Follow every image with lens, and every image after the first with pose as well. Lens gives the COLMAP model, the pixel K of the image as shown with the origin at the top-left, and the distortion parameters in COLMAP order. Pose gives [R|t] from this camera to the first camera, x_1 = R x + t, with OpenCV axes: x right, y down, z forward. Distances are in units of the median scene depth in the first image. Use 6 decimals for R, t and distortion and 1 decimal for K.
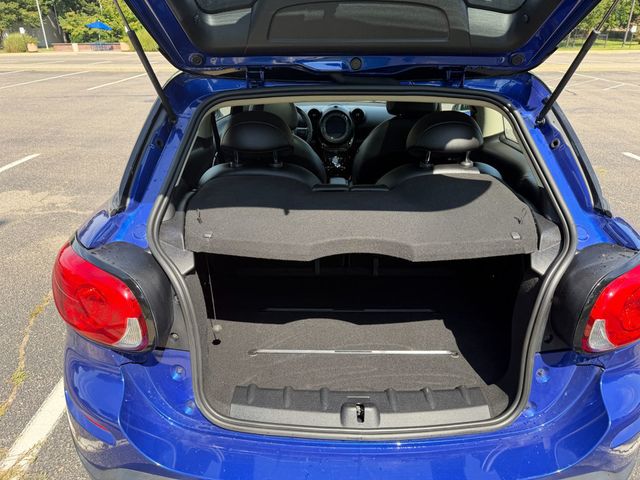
lens RADIAL K [[459.3, 0, 320.0], [0, 459.3, 240.0], [0, 0, 1]] dist [-0.001324, -0.007781]
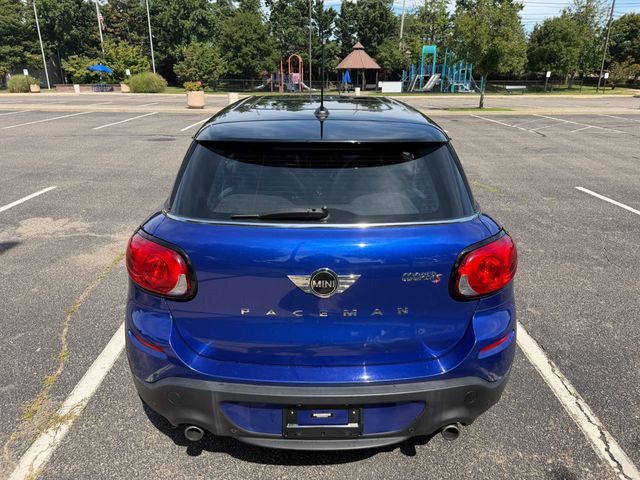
lens RADIAL K [[459.3, 0, 320.0], [0, 459.3, 240.0], [0, 0, 1]] dist [-0.001324, -0.007781]
pose [[0.999884, 0.001887, 0.015121, 0.001777], [-0.000676, 0.996819, -0.079697, 0.005157], [-0.015223, 0.079678, 0.996704, -0.018772]]
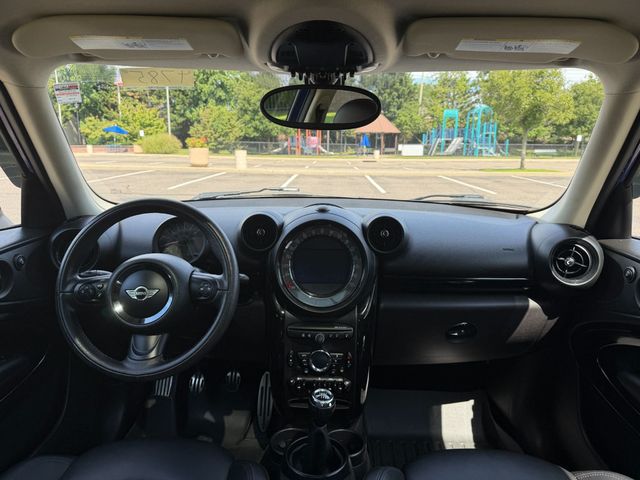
lens RADIAL K [[449.9, 0, 322.1], [0, 449.9, 242.1], [0, 0, 1]] dist [0.052449, -0.105292]
pose [[0.999673, 0.017526, -0.018596, 0.004807], [-0.021018, 0.977839, -0.208300, -0.023039], [0.014533, 0.208623, 0.977888, 0.079058]]
